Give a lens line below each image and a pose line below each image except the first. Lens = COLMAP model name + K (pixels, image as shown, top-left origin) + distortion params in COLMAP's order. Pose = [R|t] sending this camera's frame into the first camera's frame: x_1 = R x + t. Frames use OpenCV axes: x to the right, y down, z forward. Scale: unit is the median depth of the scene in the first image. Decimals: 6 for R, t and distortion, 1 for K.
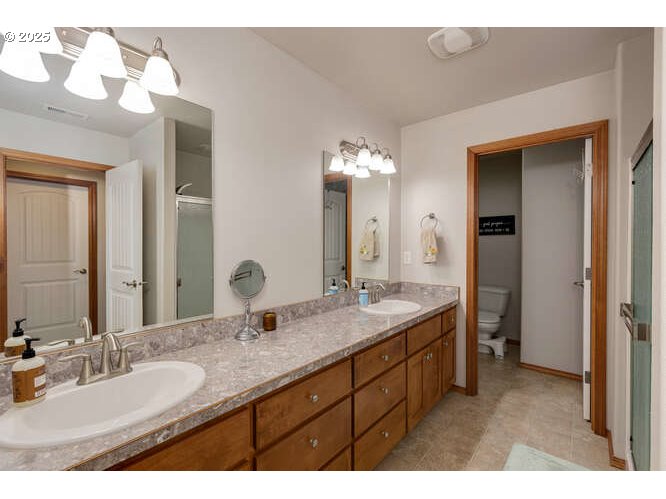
lens RADIAL K [[309.5, 0, 333.0], [0, 309.5, 249.5], [0, 0, 1]] dist [0.000357, -0.000240]
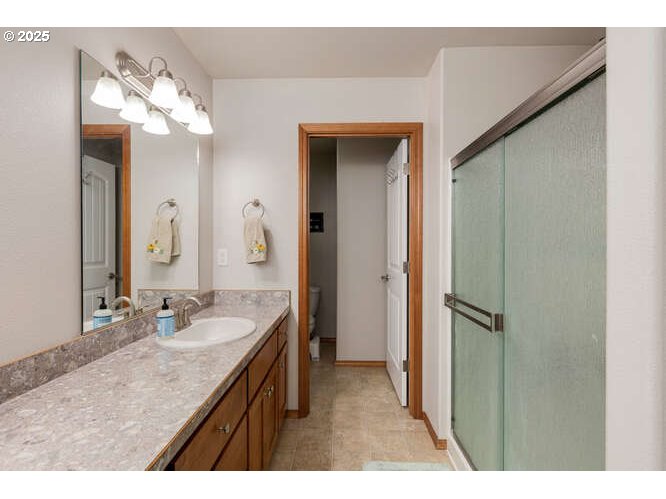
lens RADIAL K [[309.5, 0, 333.0], [0, 309.5, 249.5], [0, 0, 1]] dist [0.000357, -0.000240]
pose [[0.779524, -0.006743, 0.626336, -0.021627], [0.009906, 0.999950, -0.001563, 0.013477], [-0.626294, 0.007423, 0.779551, 0.282690]]
